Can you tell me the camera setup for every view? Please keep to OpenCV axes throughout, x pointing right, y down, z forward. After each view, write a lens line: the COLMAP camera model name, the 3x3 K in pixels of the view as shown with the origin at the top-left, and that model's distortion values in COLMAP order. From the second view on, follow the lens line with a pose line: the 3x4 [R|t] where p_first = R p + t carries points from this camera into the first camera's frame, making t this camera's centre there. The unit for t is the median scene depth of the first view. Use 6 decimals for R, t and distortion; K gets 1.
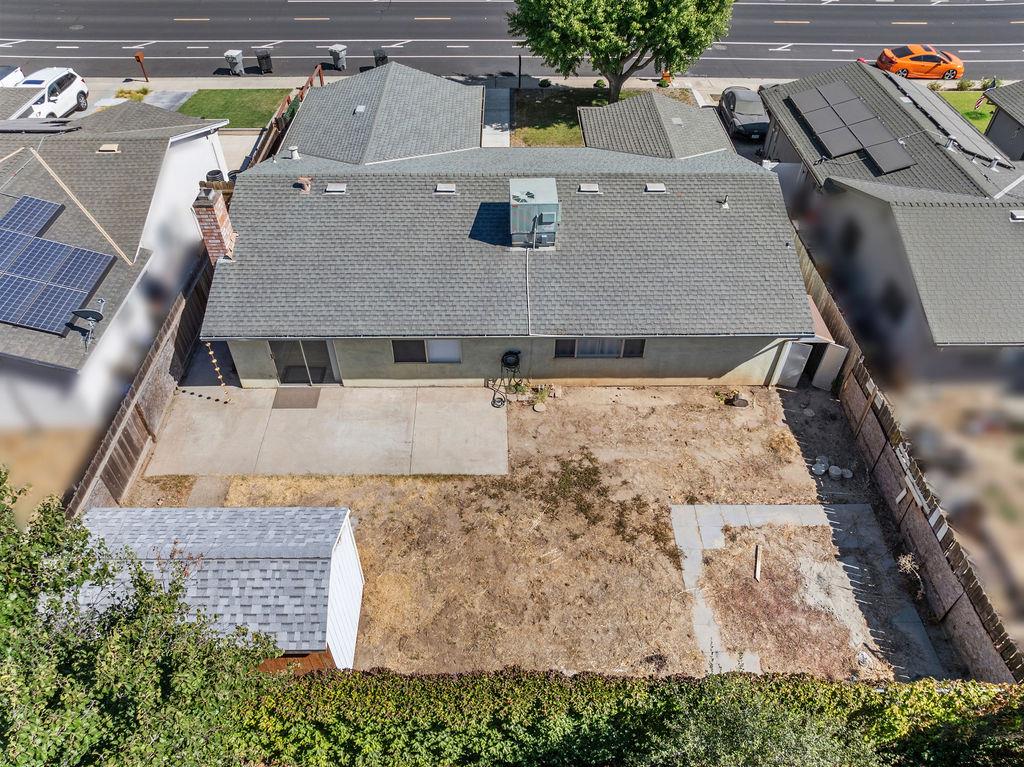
lens RADIAL K [[730.8, 0, 512.0], [0, 730.8, 383.5], [0, 0, 1]] dist [-0.058099, 0.041274]
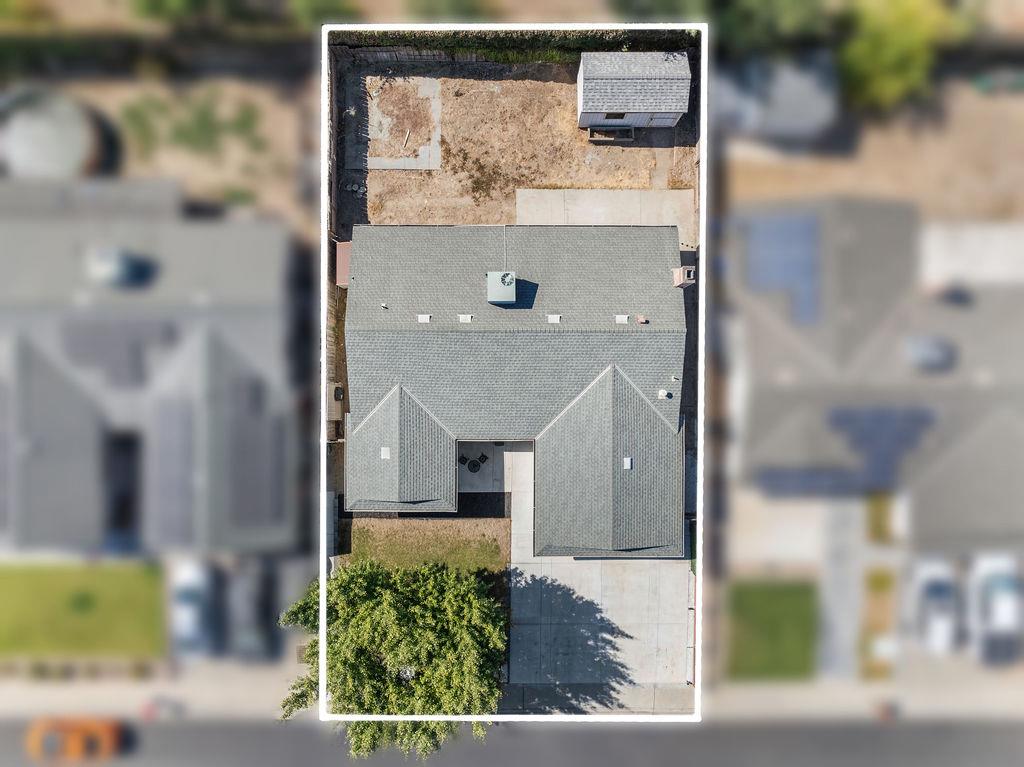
lens RADIAL K [[730.8, 0, 512.0], [0, 730.8, 383.5], [0, 0, 1]] dist [-0.058099, 0.041274]
pose [[-0.999769, -0.015424, -0.014937, 0.029003], [-0.000054, -0.693866, 0.720105, -1.755872], [-0.021471, 0.719939, 0.693705, -0.025119]]
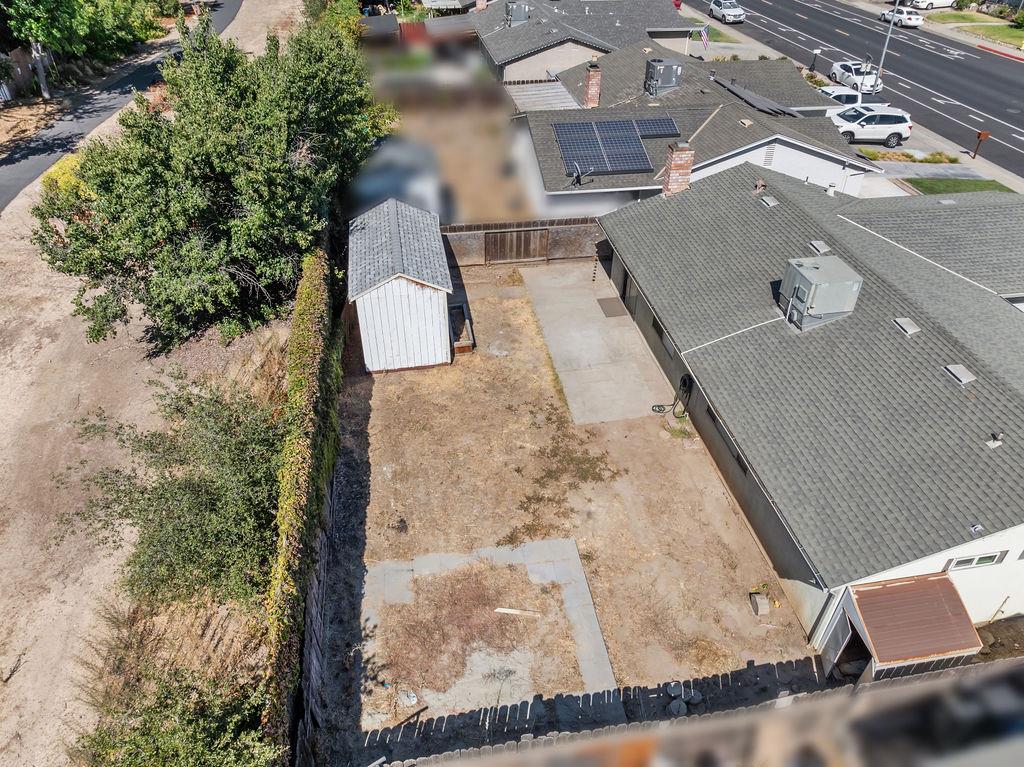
lens RADIAL K [[712.0, 0, 512.0], [0, 712.0, 383.5], [0, 0, 1]] dist [-0.002973, -0.000365]
pose [[0.153003, 0.595664, -0.788527, 0.803881], [-0.694950, 0.632147, 0.342687, -0.220273], [0.702591, 0.495555, 0.510678, 0.358297]]
